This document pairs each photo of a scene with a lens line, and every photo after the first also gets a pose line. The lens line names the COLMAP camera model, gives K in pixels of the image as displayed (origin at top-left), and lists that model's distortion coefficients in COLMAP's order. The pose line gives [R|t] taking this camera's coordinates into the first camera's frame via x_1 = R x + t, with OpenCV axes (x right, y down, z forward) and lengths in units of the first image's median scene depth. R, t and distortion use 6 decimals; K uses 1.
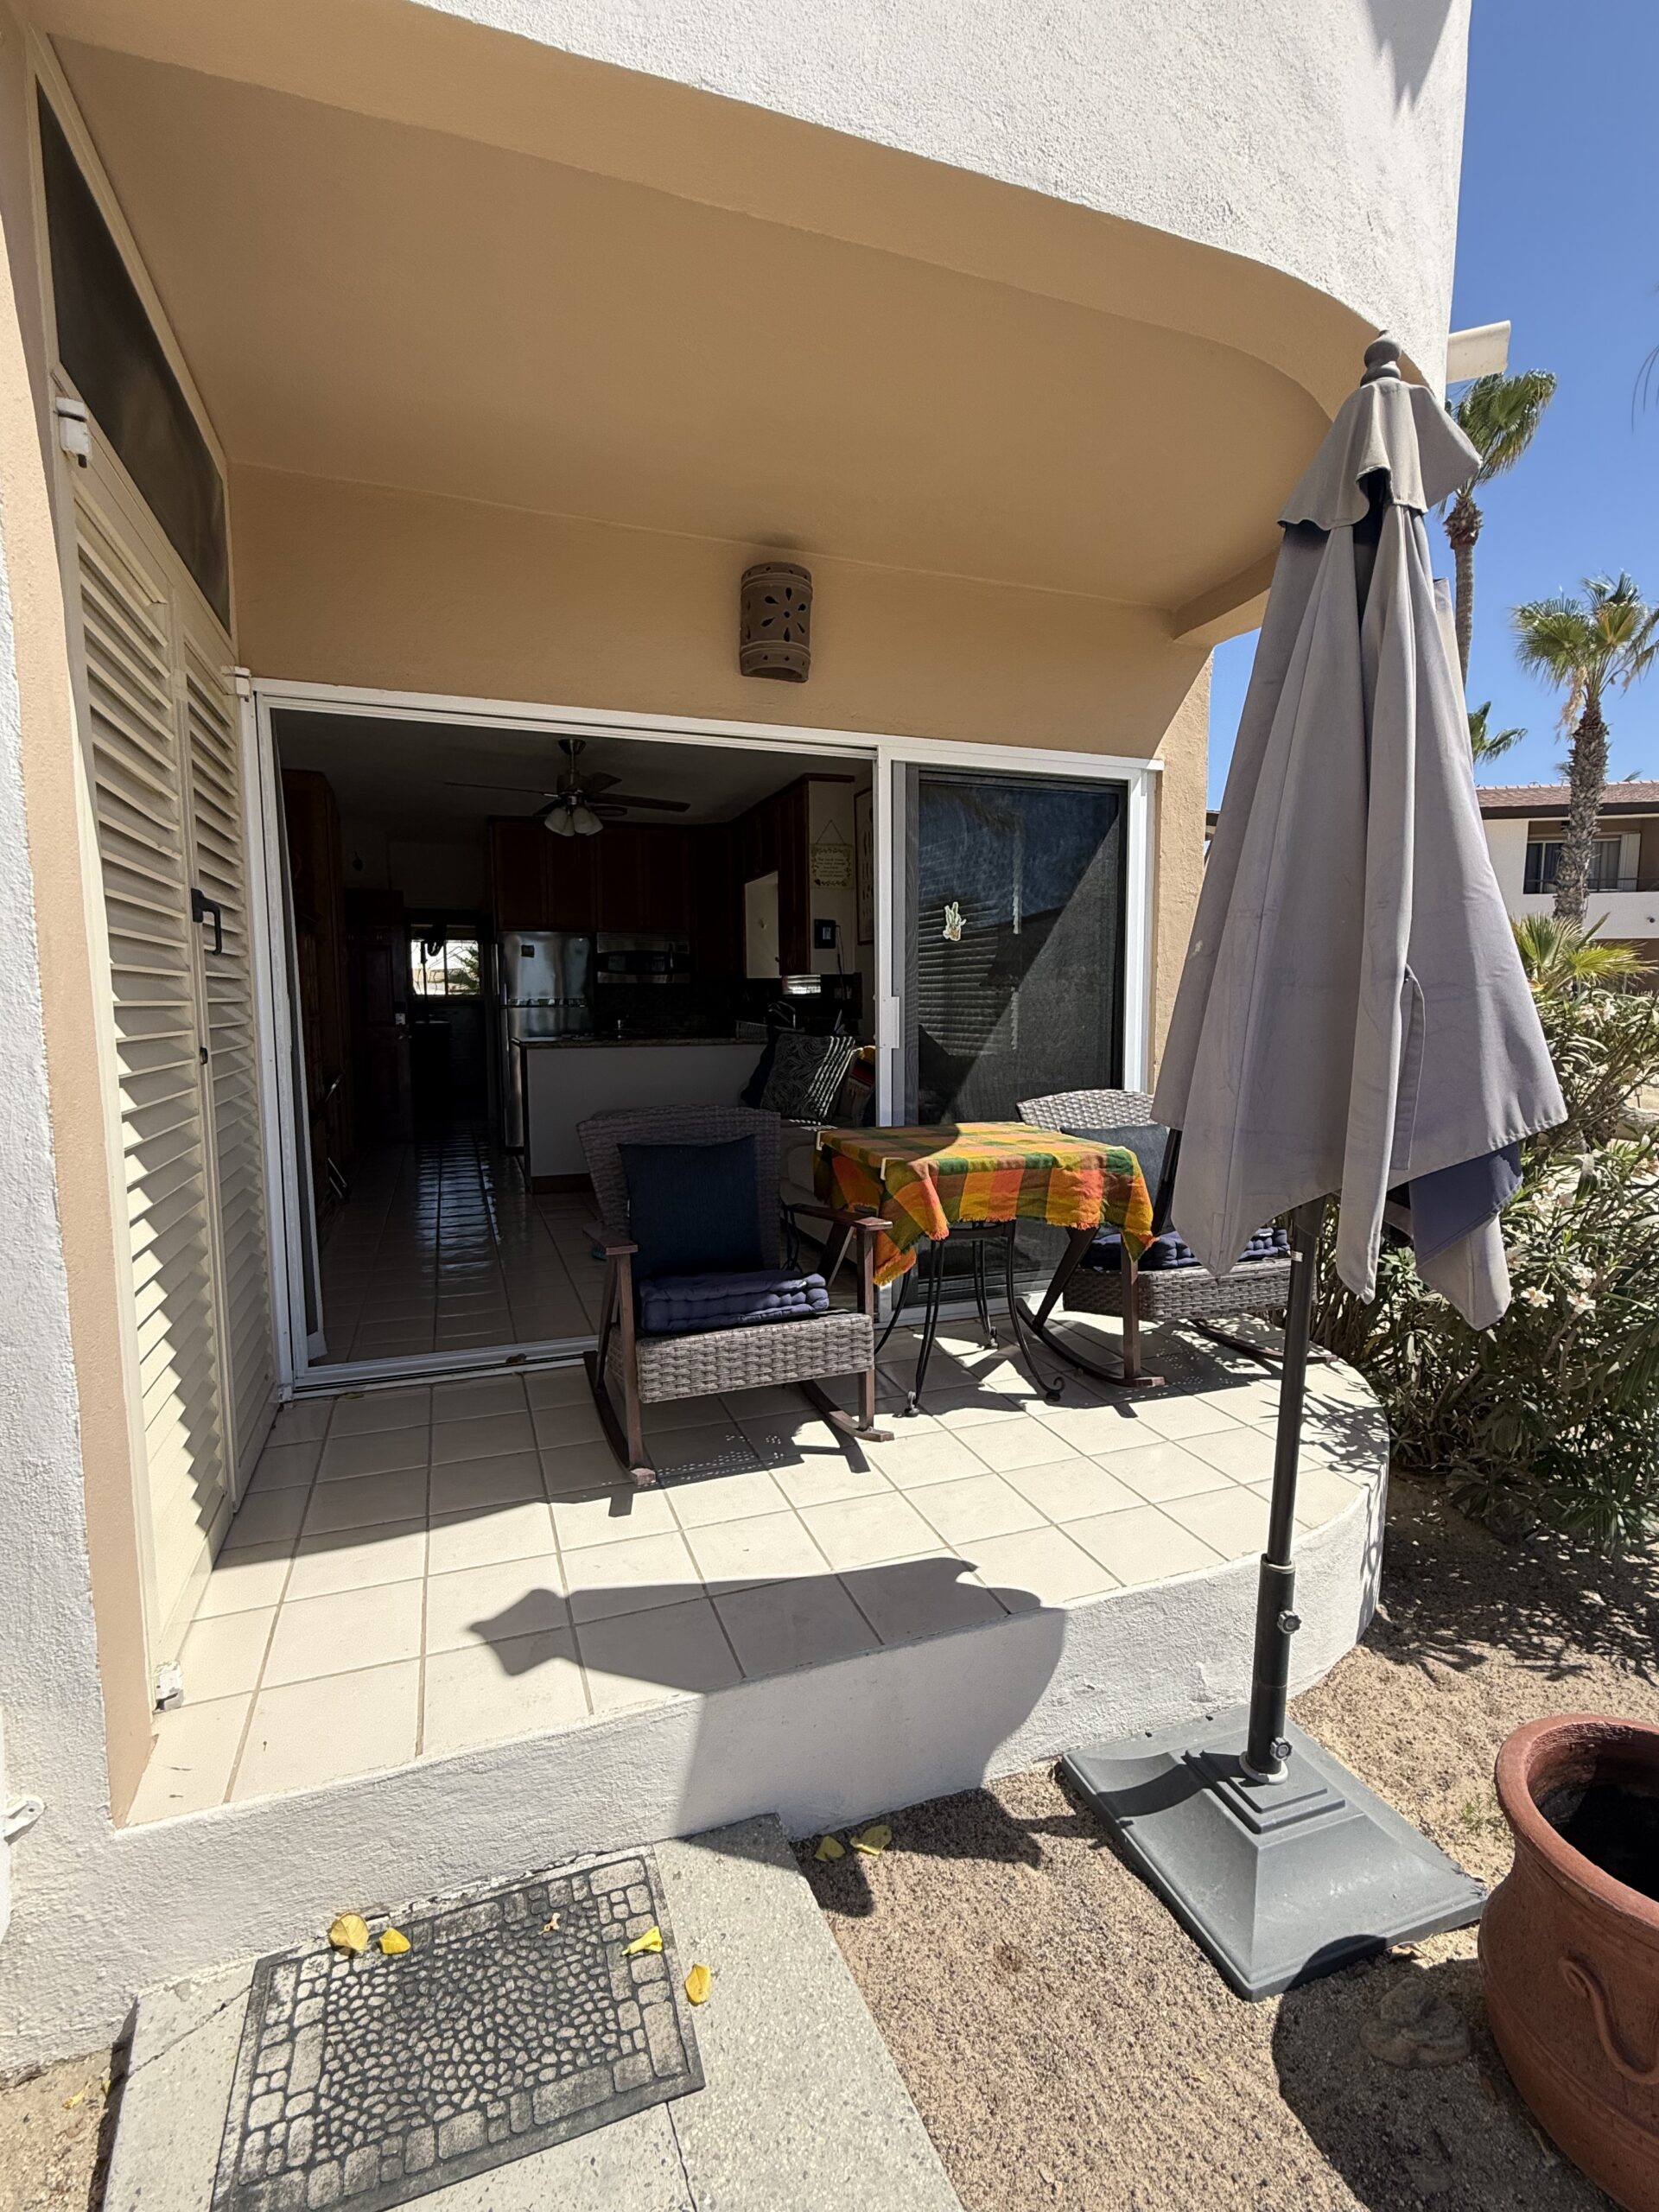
lens RADIAL K [[1034.8, 0, 830.8], [0, 1034.8, 1101.2], [0, 0, 1]] dist [0.002005, 0.000051]
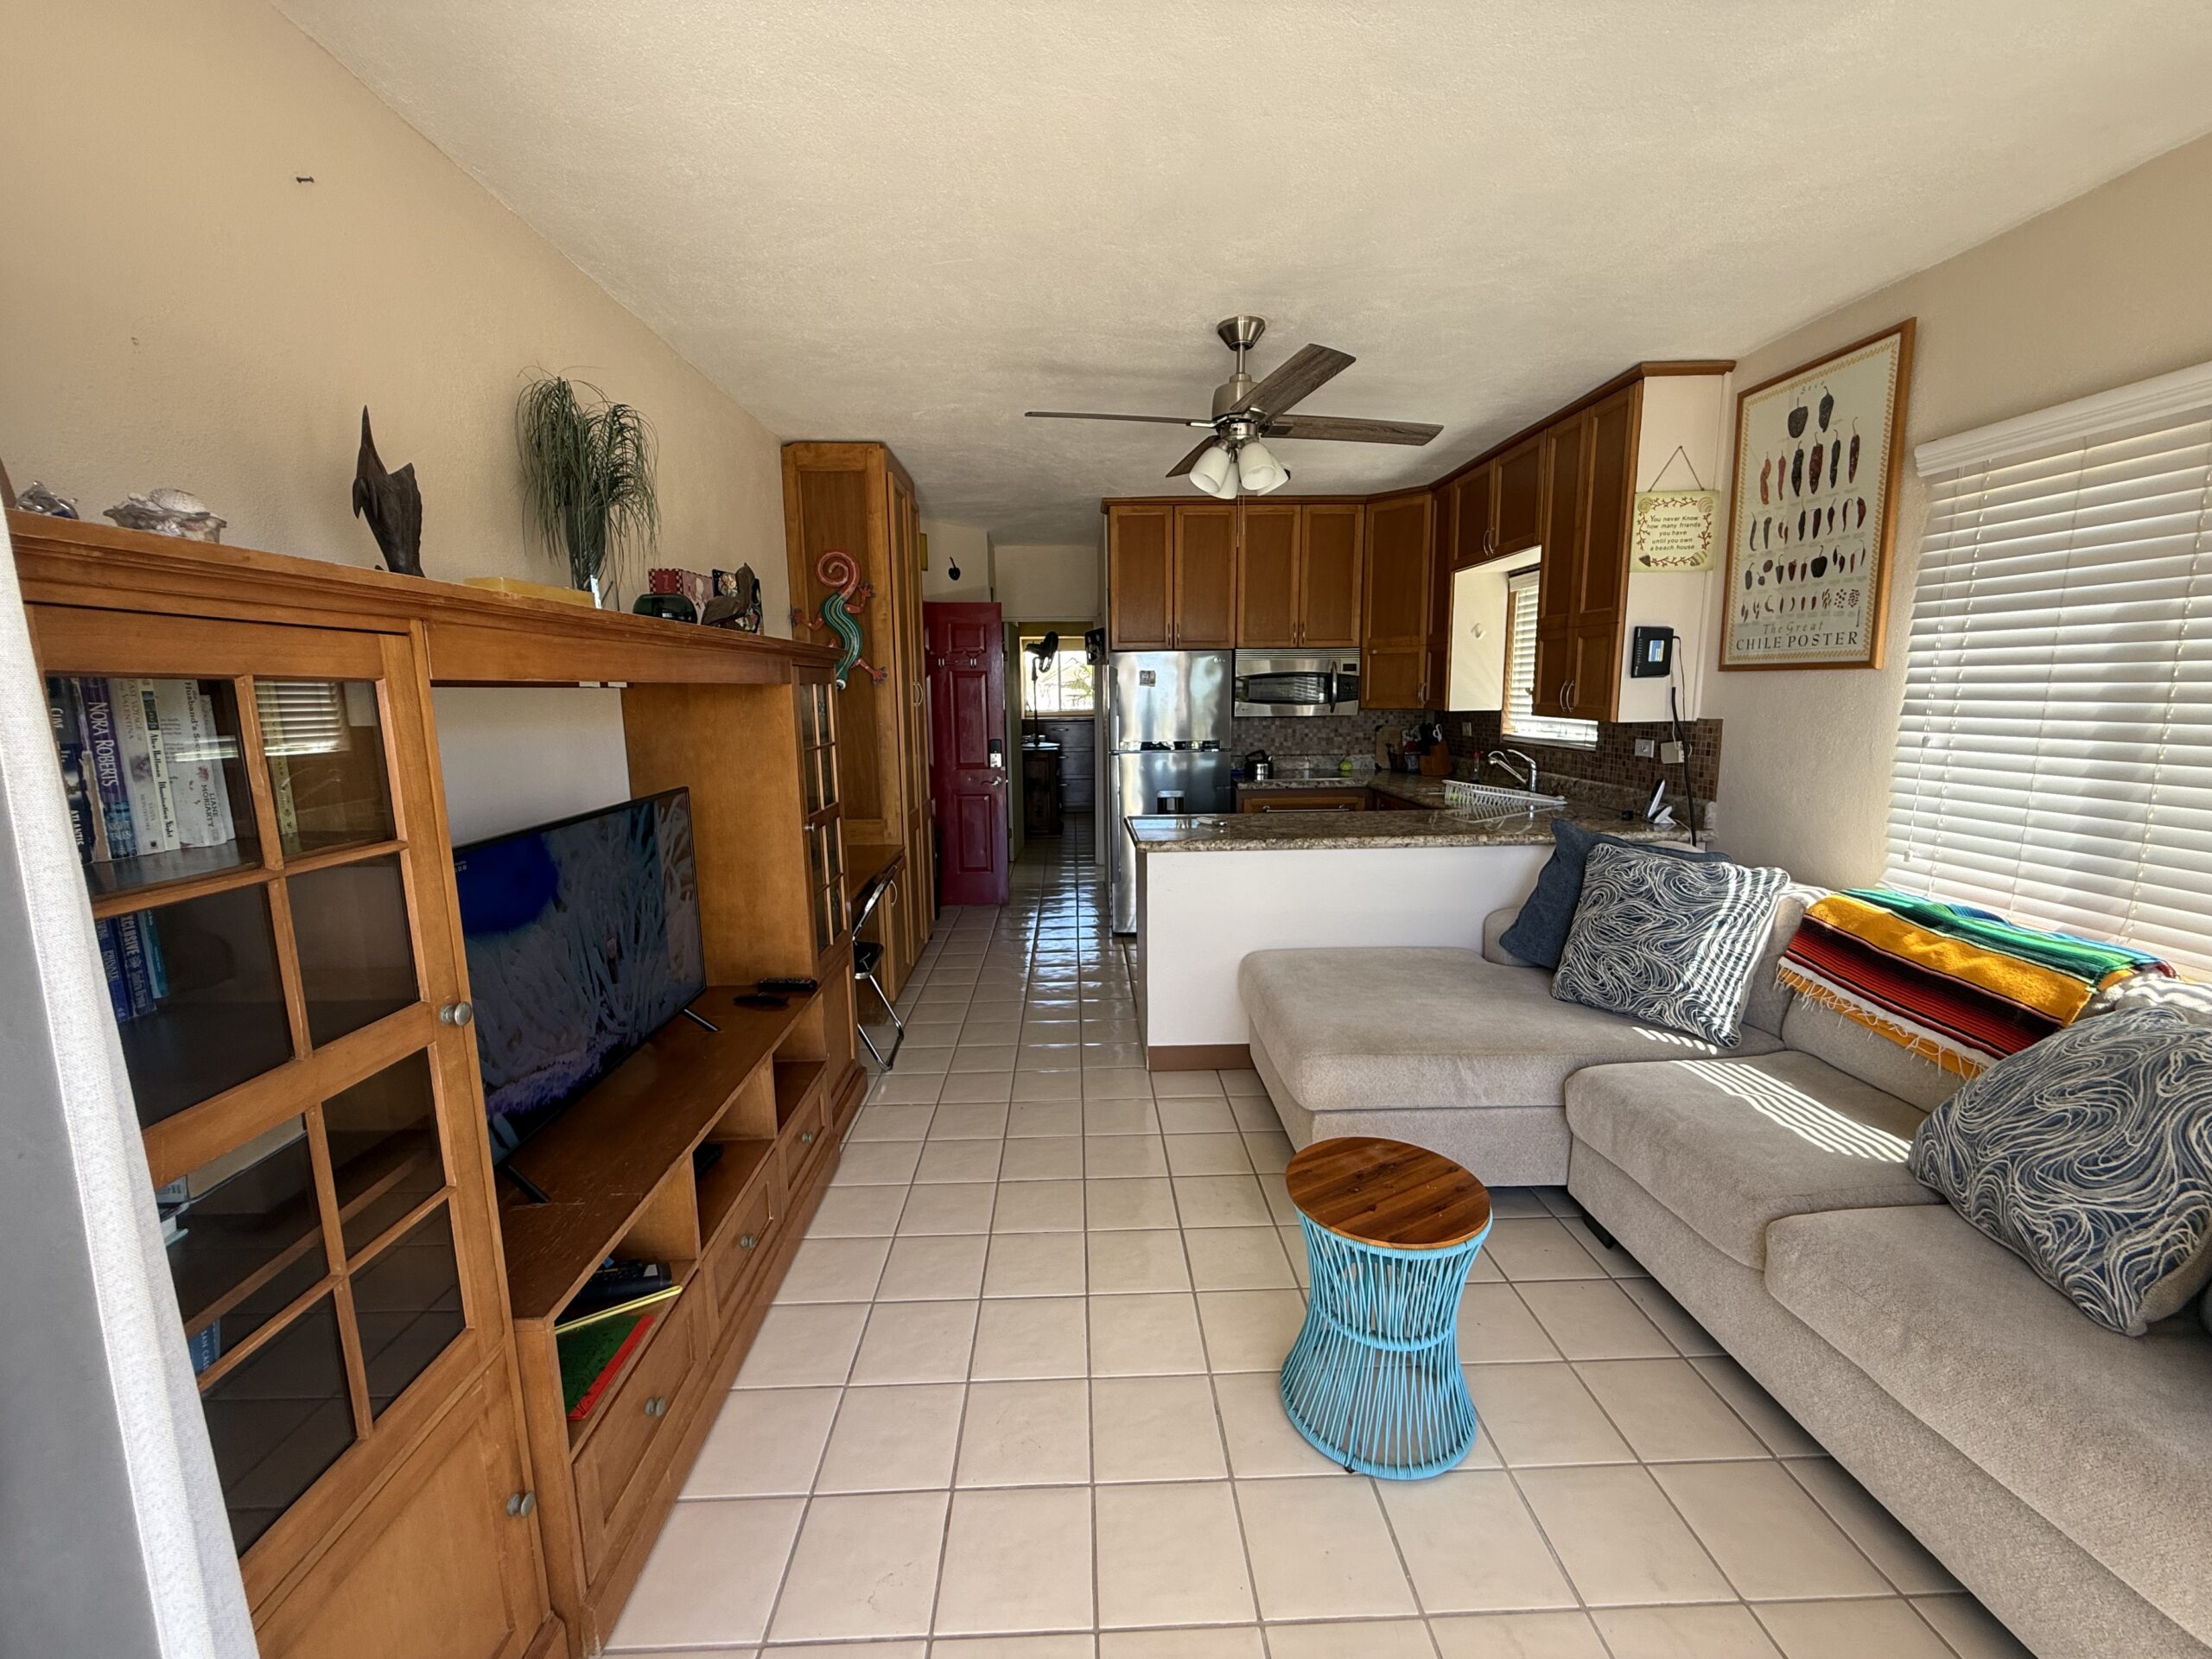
lens RADIAL K [[885.7, 0, 1104.9], [0, 885.7, 831.5], [0, 0, 1]] dist [0.001029, -0.000338]
pose [[0.949989, 0.042123, -0.309430, -0.137603], [-0.021630, 0.997357, 0.069365, -0.089829], [0.311534, -0.059203, 0.948389, 0.433548]]
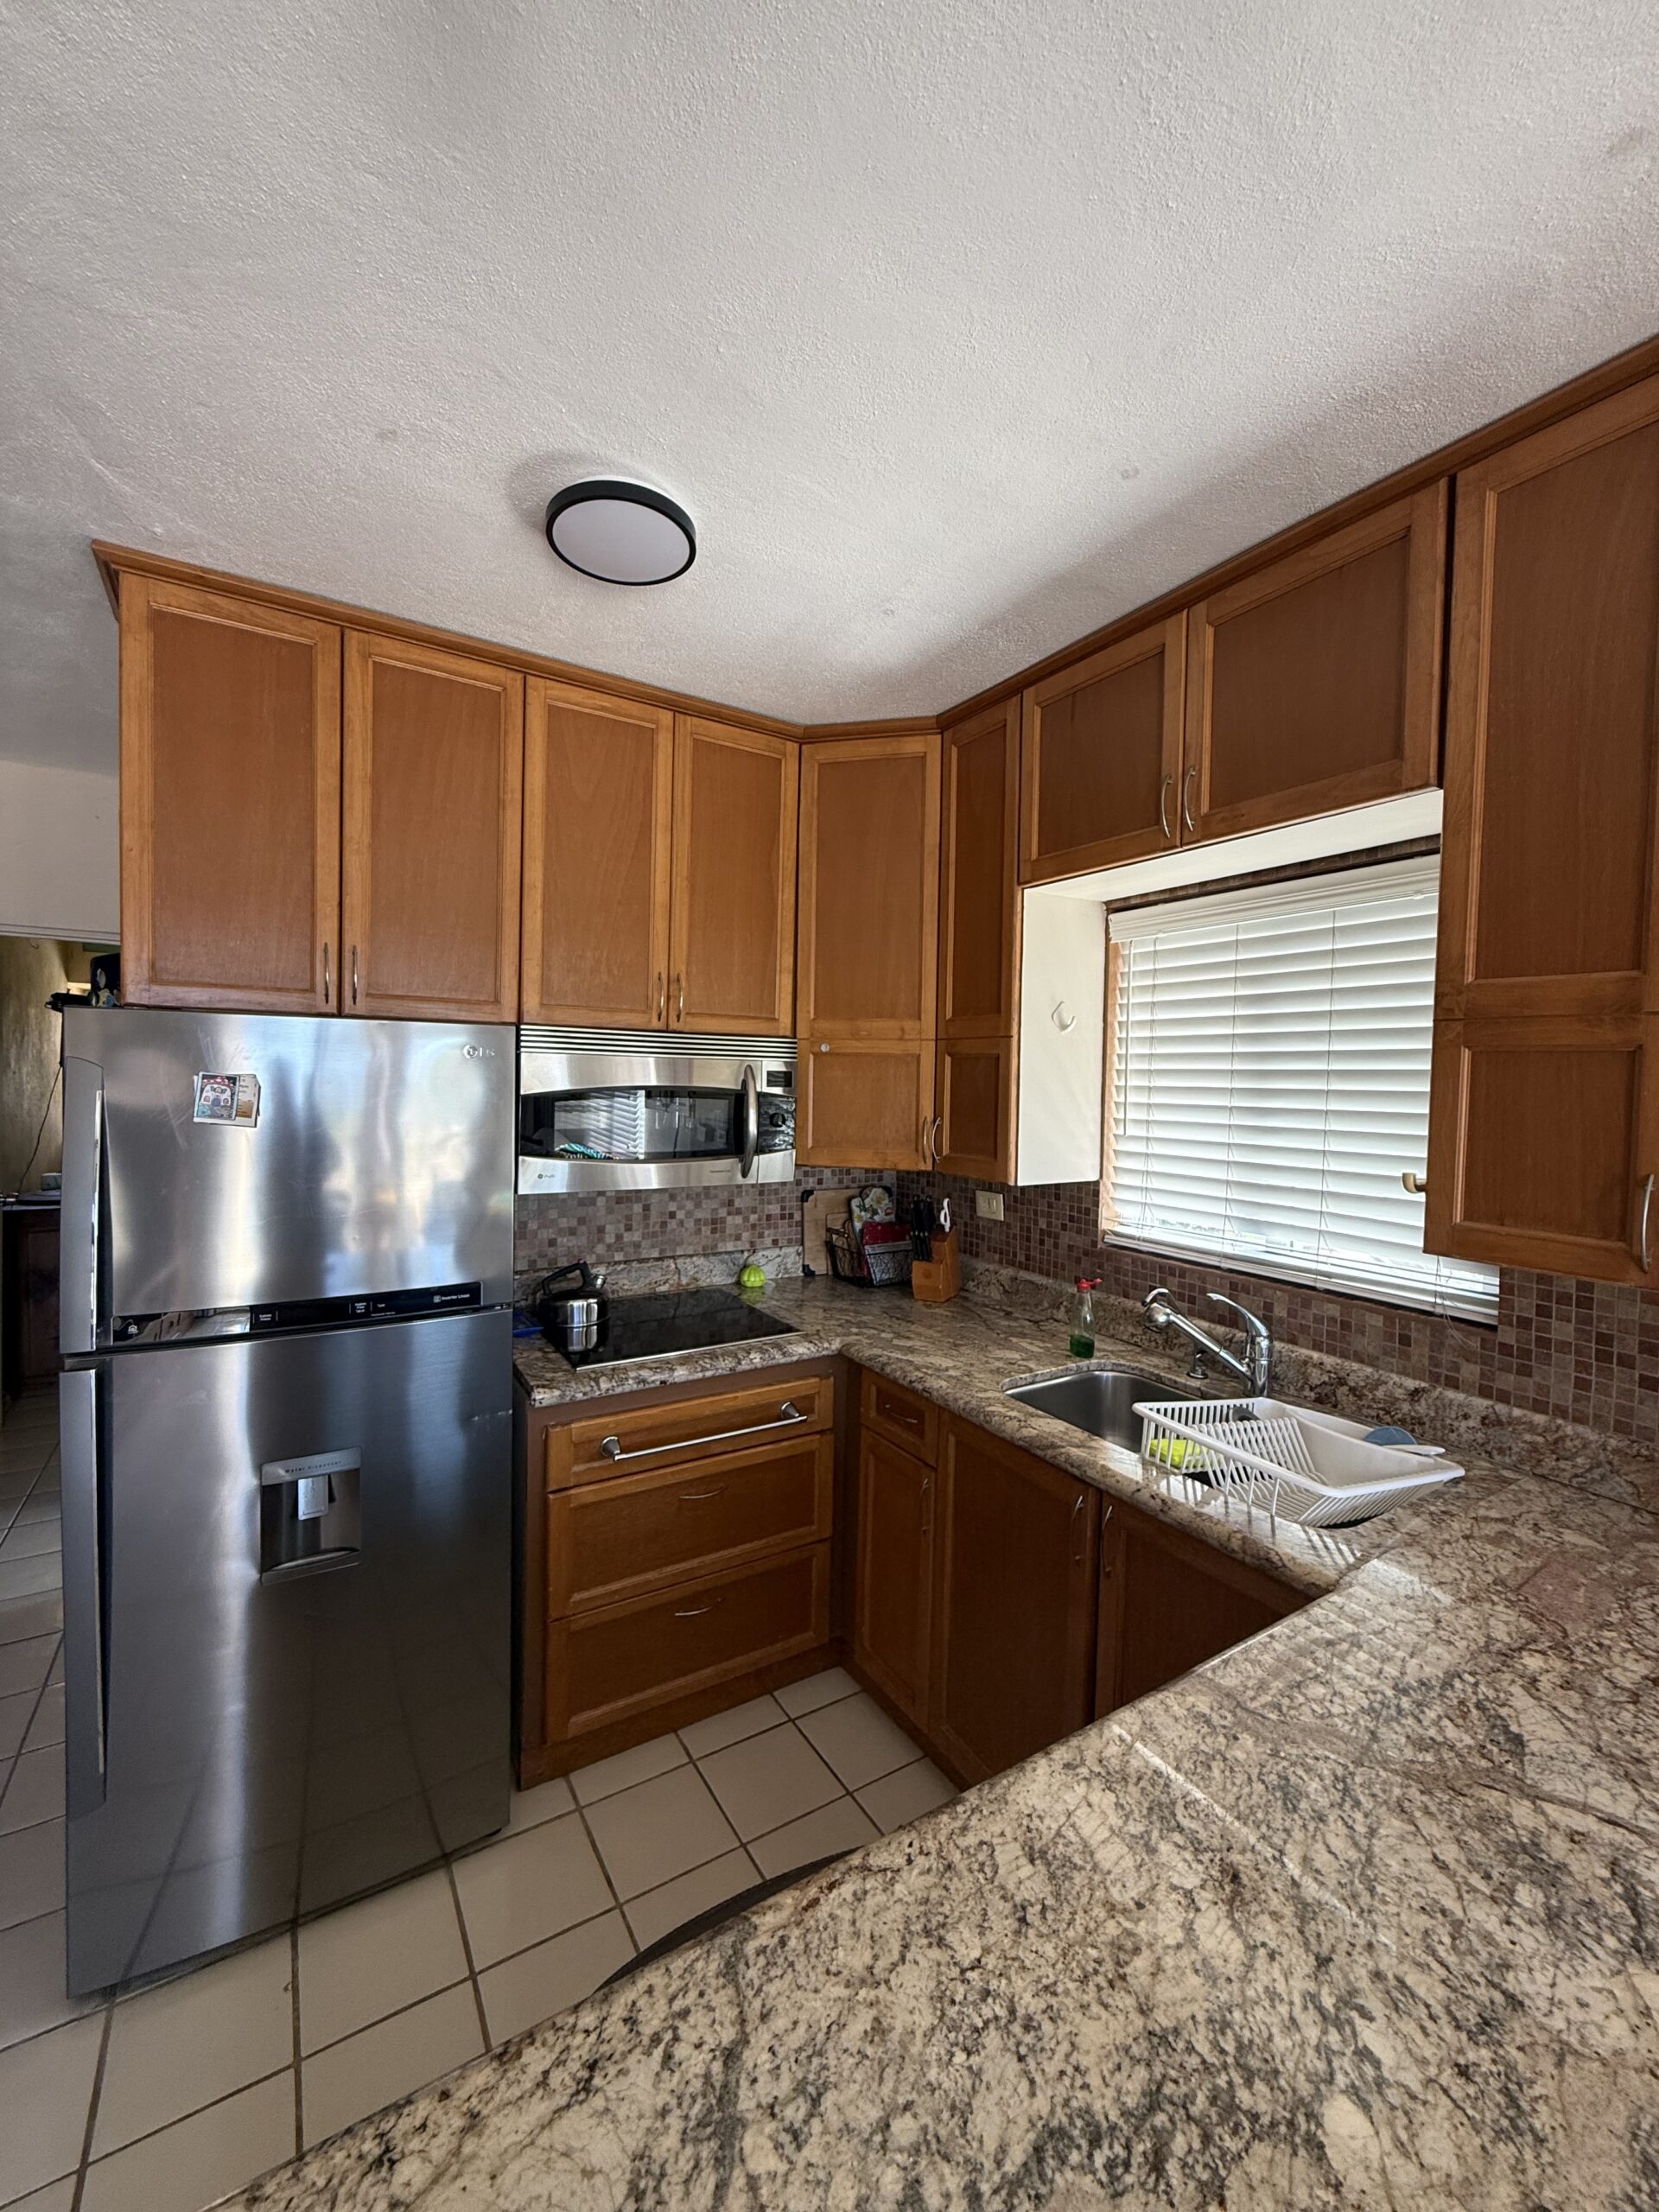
lens RADIAL K [[885.7, 0, 825.9], [0, 885.7, 1102.1], [0, 0, 1]] dist [0.001029, -0.000338]
pose [[0.979467, 0.019546, 0.200653, -0.232550], [-0.005961, 0.997661, -0.068090, -0.150693], [-0.201515, 0.065496, 0.977293, 0.894559]]
